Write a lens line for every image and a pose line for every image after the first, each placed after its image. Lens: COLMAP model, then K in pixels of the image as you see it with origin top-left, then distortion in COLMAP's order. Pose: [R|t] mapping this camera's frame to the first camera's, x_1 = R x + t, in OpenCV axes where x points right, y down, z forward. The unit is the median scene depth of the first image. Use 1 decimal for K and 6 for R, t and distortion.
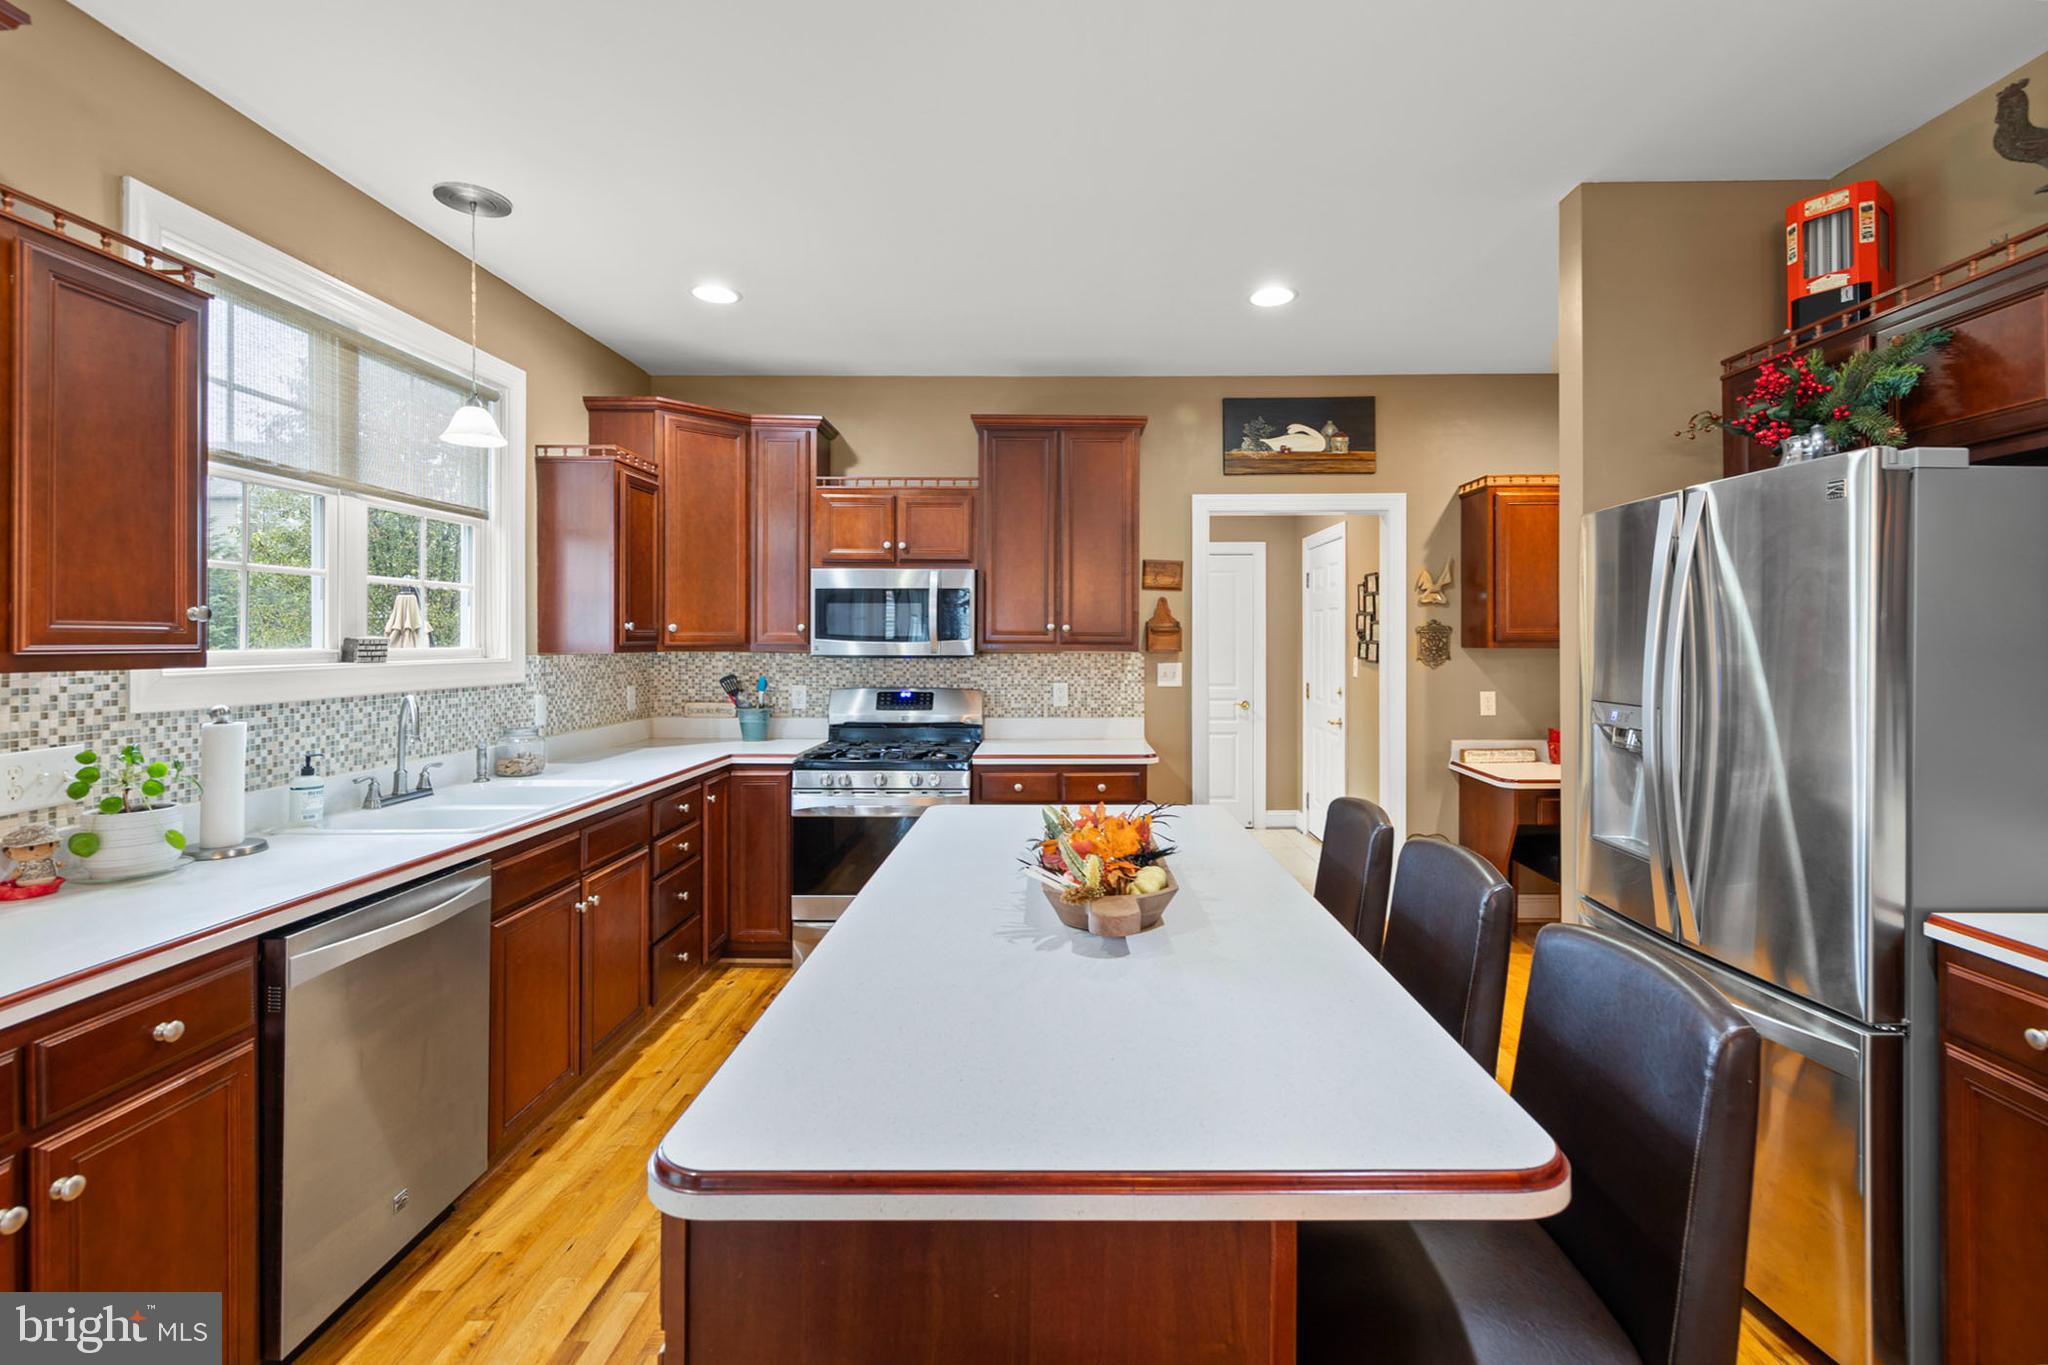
lens RADIAL K [[883.3, 0, 1031.4], [0, 883.3, 631.9], [0, 0, 1]] dist [0.004442, -0.001290]
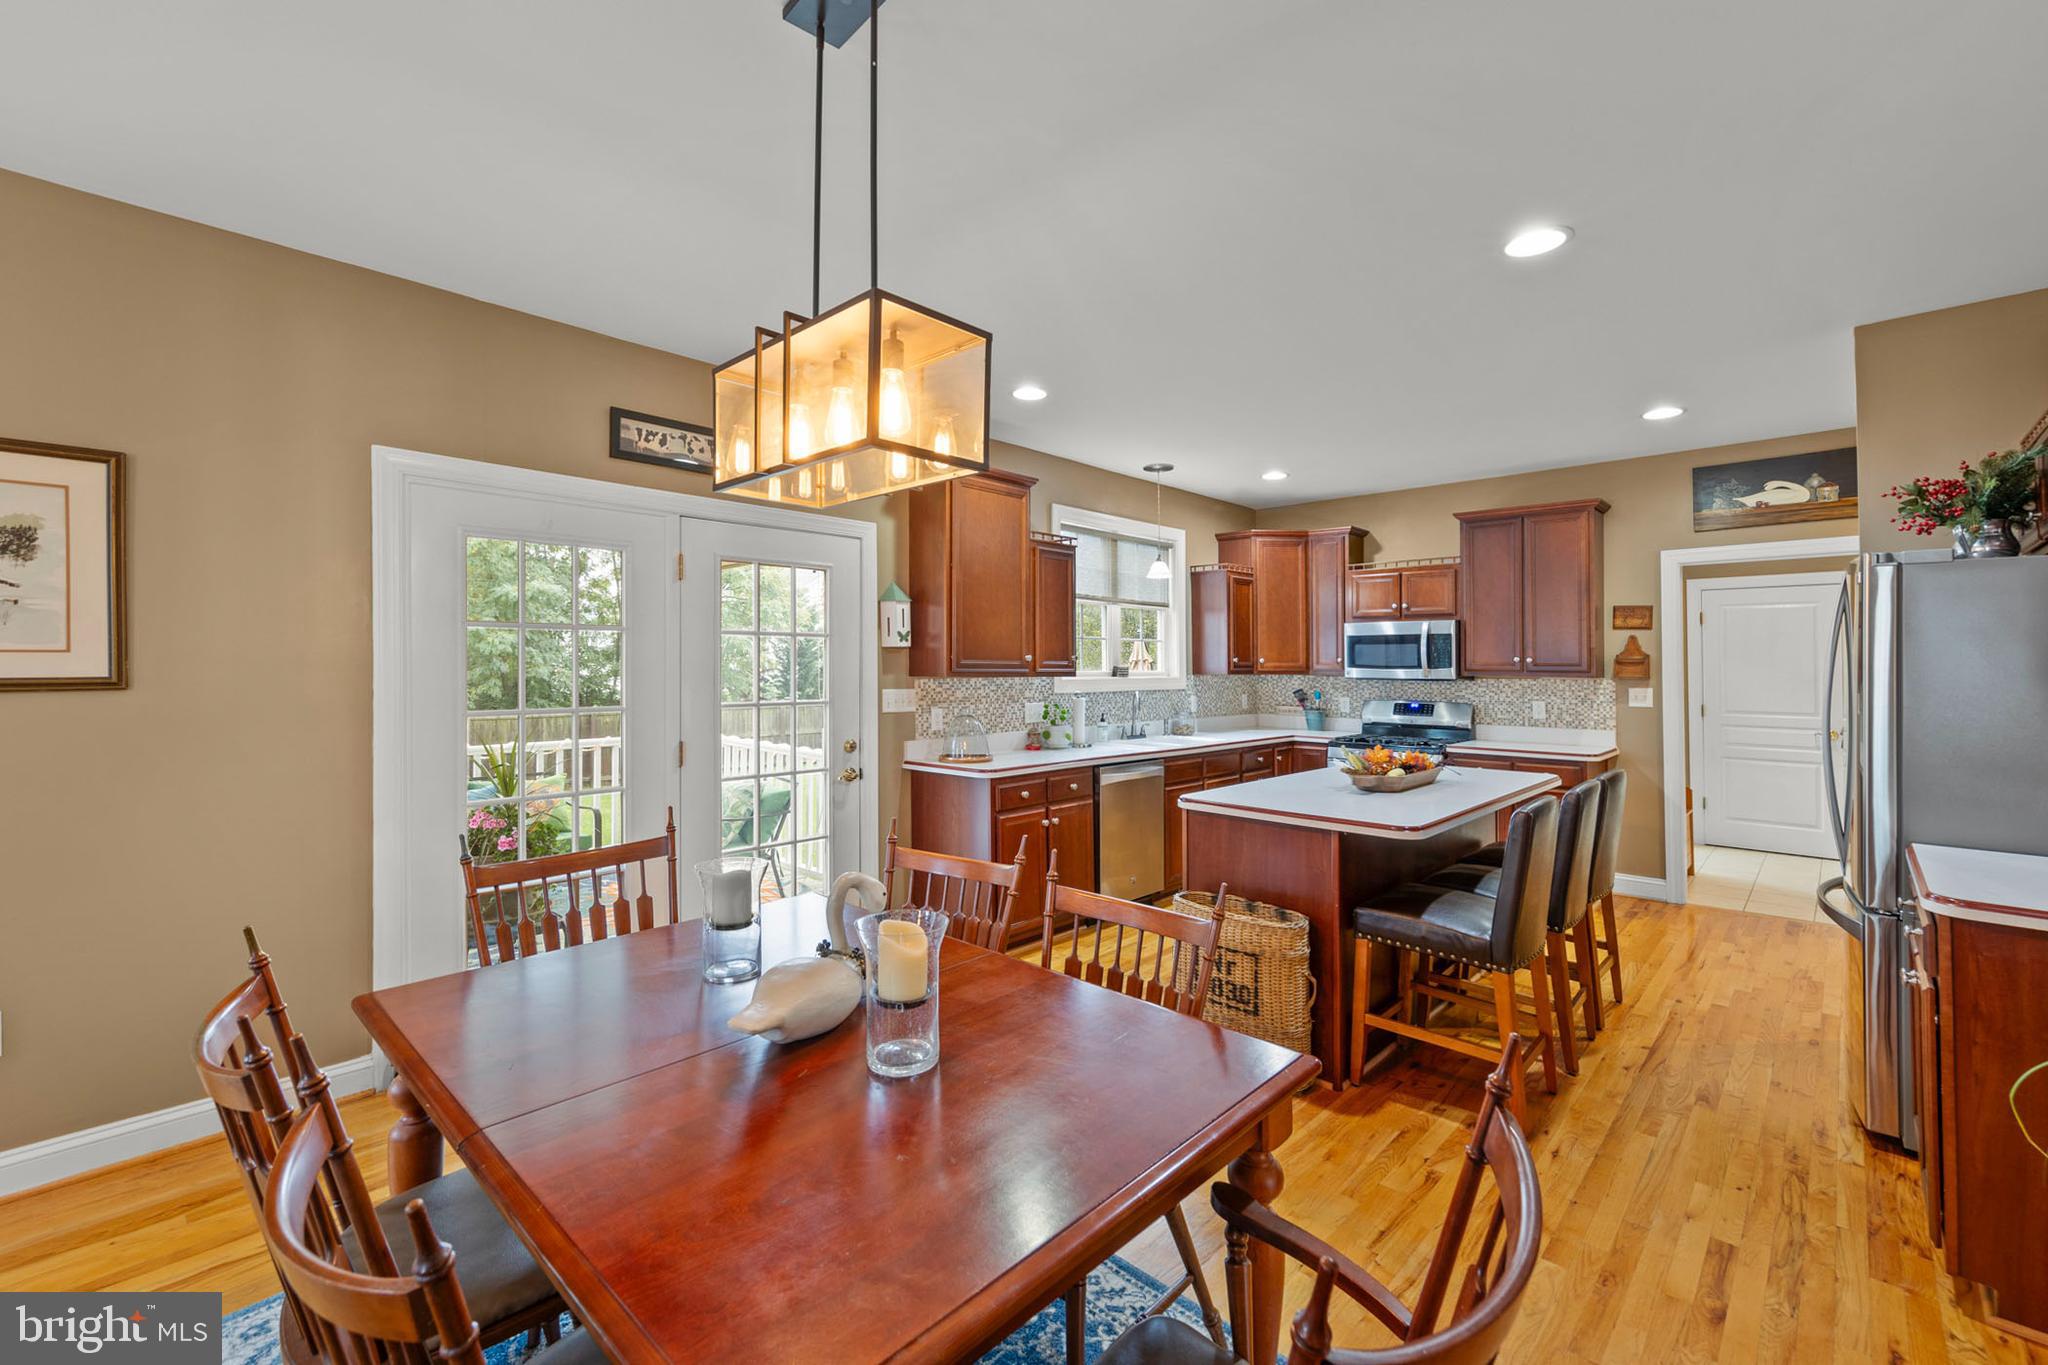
lens RADIAL K [[883.3, 0, 1040.0], [0, 883.3, 638.6], [0, 0, 1]] dist [0.004442, -0.001290]
pose [[0.742832, -0.017452, -0.669251, 0.413090], [0.001740, 0.999707, -0.024139, -0.006380], [0.669476, 0.016767, 0.742644, -0.556167]]
